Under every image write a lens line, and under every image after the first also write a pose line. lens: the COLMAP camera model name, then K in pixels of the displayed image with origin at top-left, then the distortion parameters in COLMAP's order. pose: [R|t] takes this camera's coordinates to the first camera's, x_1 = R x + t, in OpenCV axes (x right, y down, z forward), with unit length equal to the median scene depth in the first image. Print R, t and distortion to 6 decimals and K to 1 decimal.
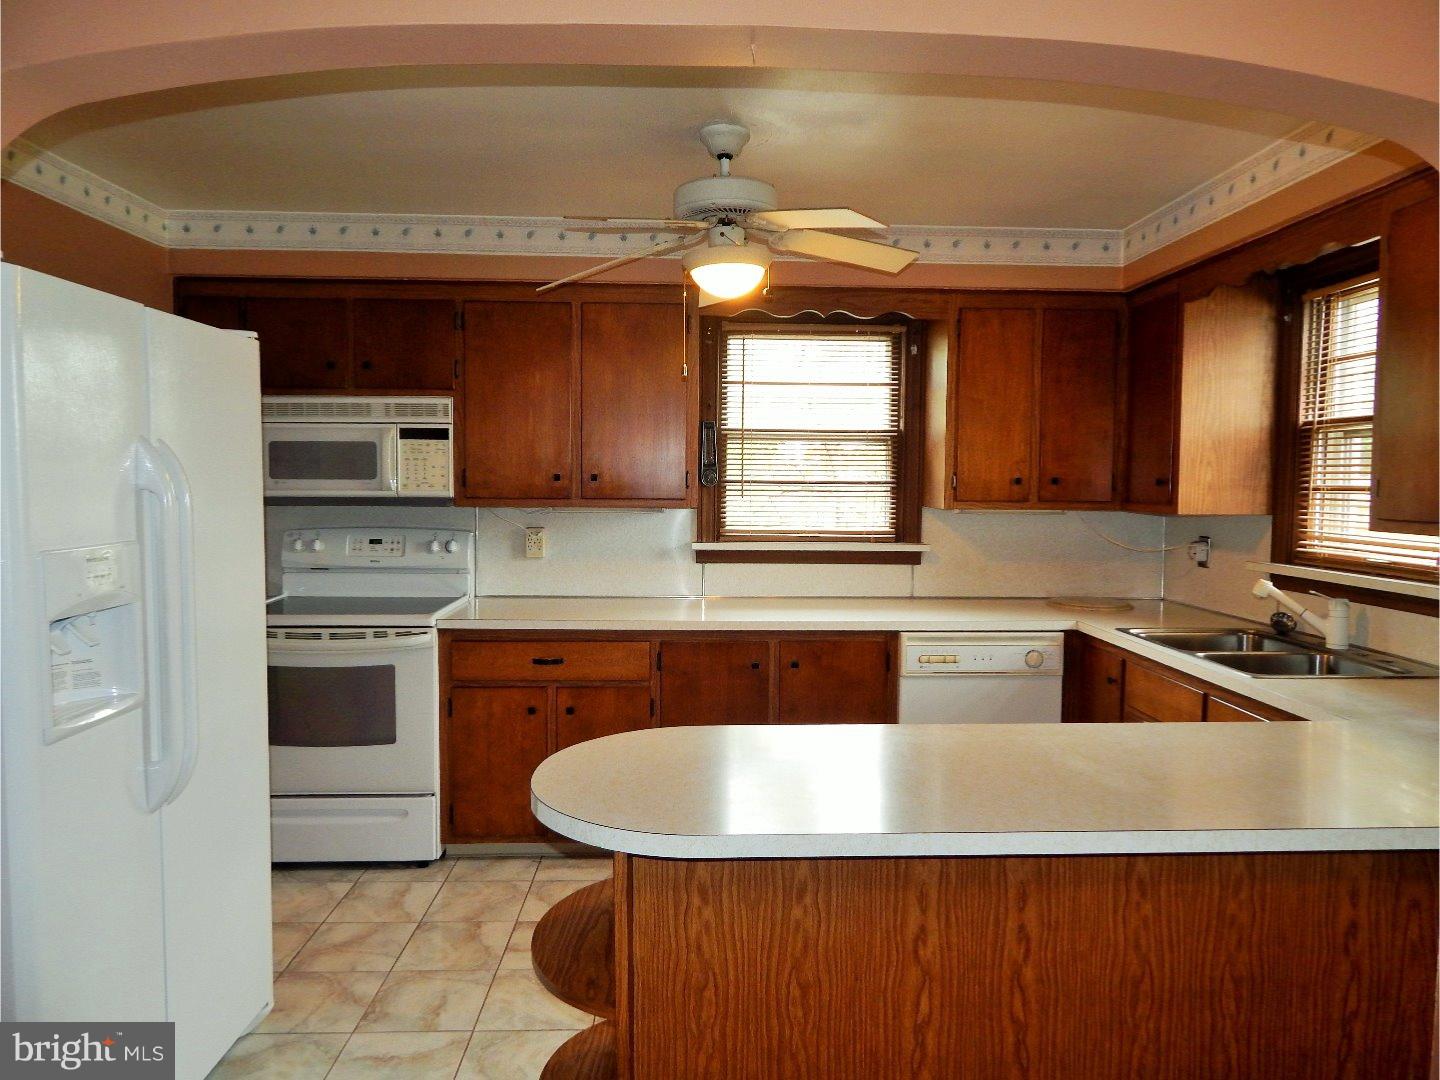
lens RADIAL K [[975.4, 0, 720.0], [0, 975.4, 540.0], [0, 0, 1]] dist [-0.007334, -0.001348]
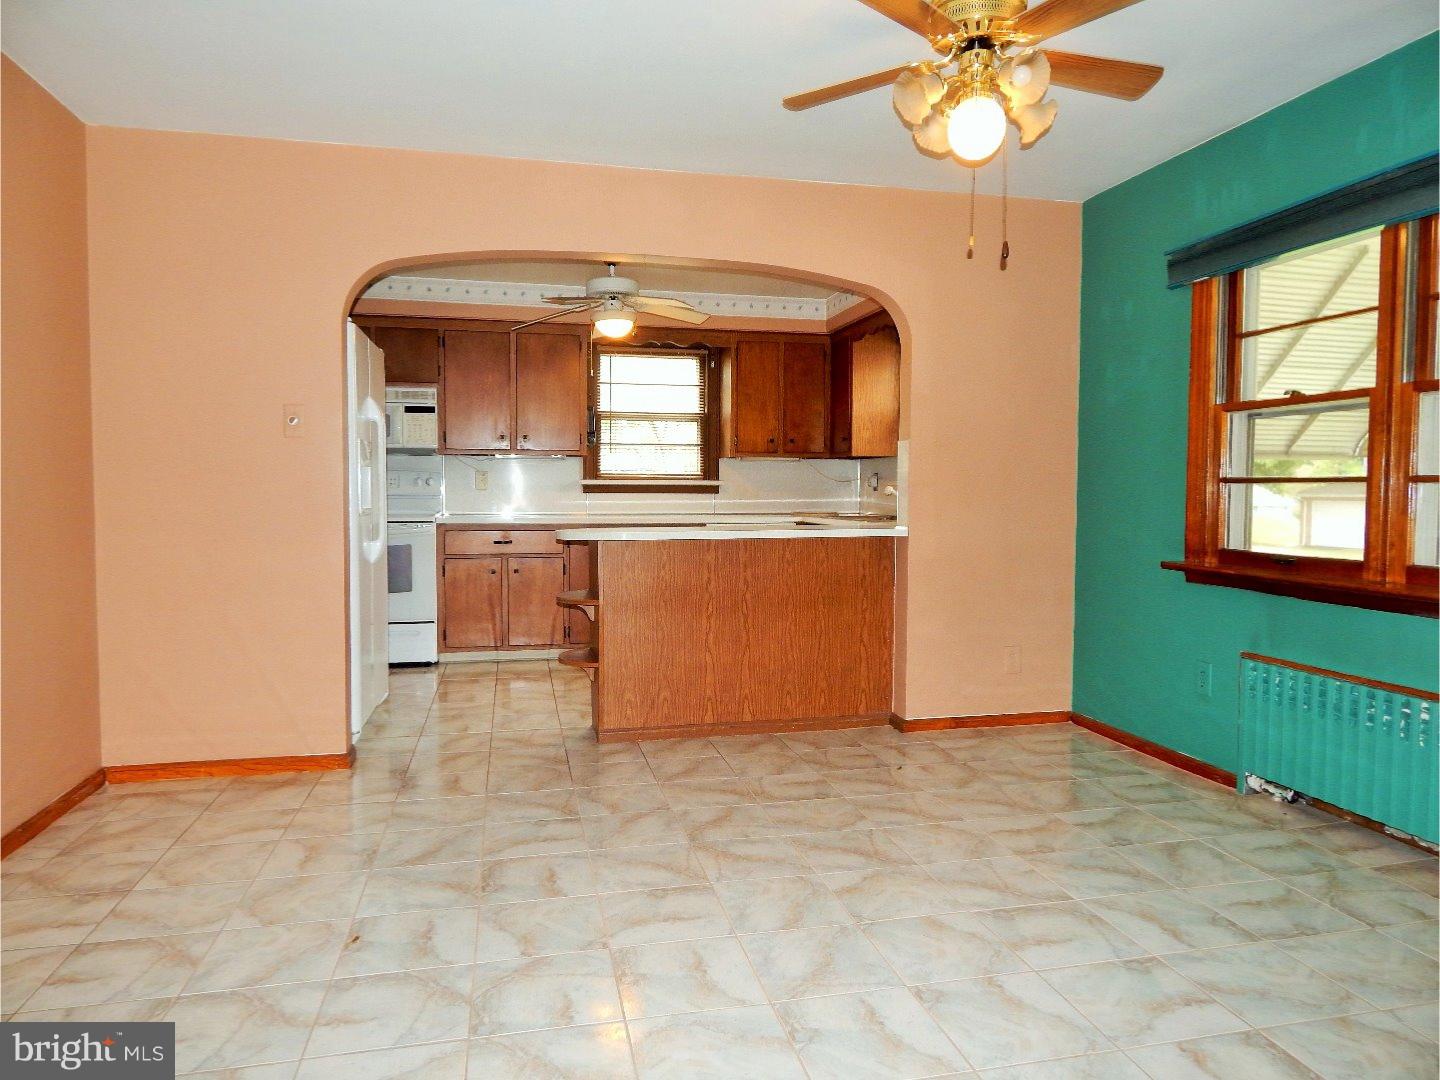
lens RADIAL K [[947.2, 0, 720.0], [0, 947.2, 540.0], [0, 0, 1]] dist [0.001393, 0.000797]
pose [[0.983026, -0.014948, 0.182854, -0.099567], [0.016658, 0.999831, -0.007816, 0.131088], [-0.182706, 0.010729, 0.983109, -0.659178]]
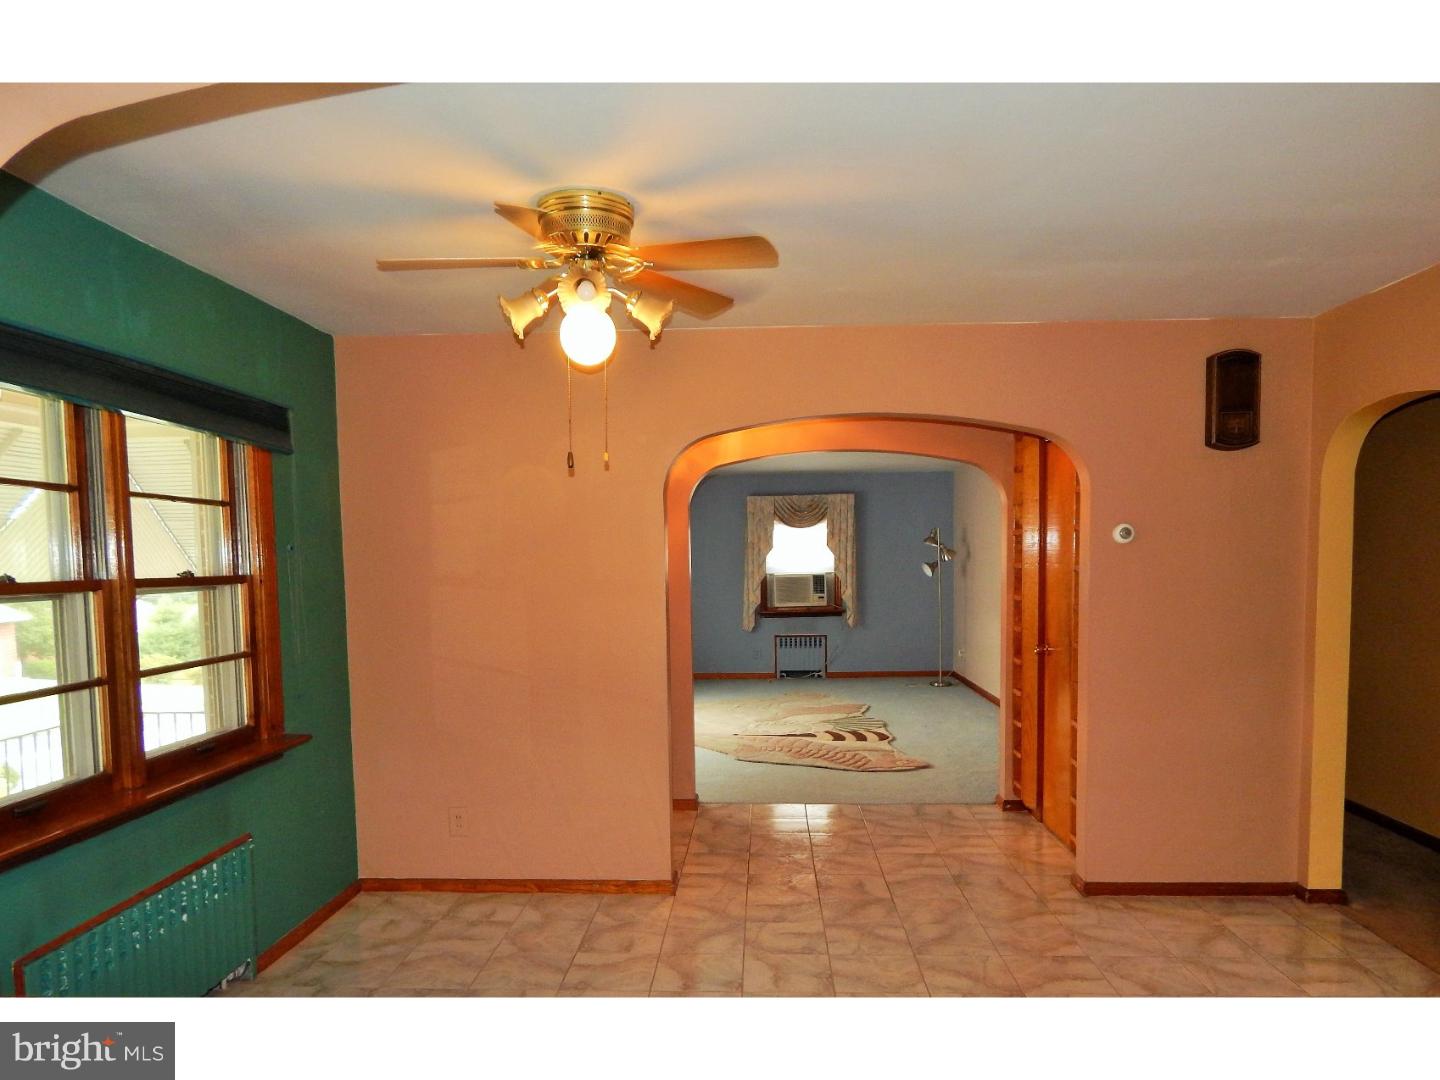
lens RADIAL K [[975.4, 0, 720.0], [0, 975.4, 540.0], [0, 0, 1]] dist [-0.007334, -0.001348]
pose [[-0.996205, 0.002919, 0.086994, 0.045203], [0.007406, 0.998656, 0.051293, -0.055536], [-0.086727, 0.051742, -0.994887, 0.686124]]
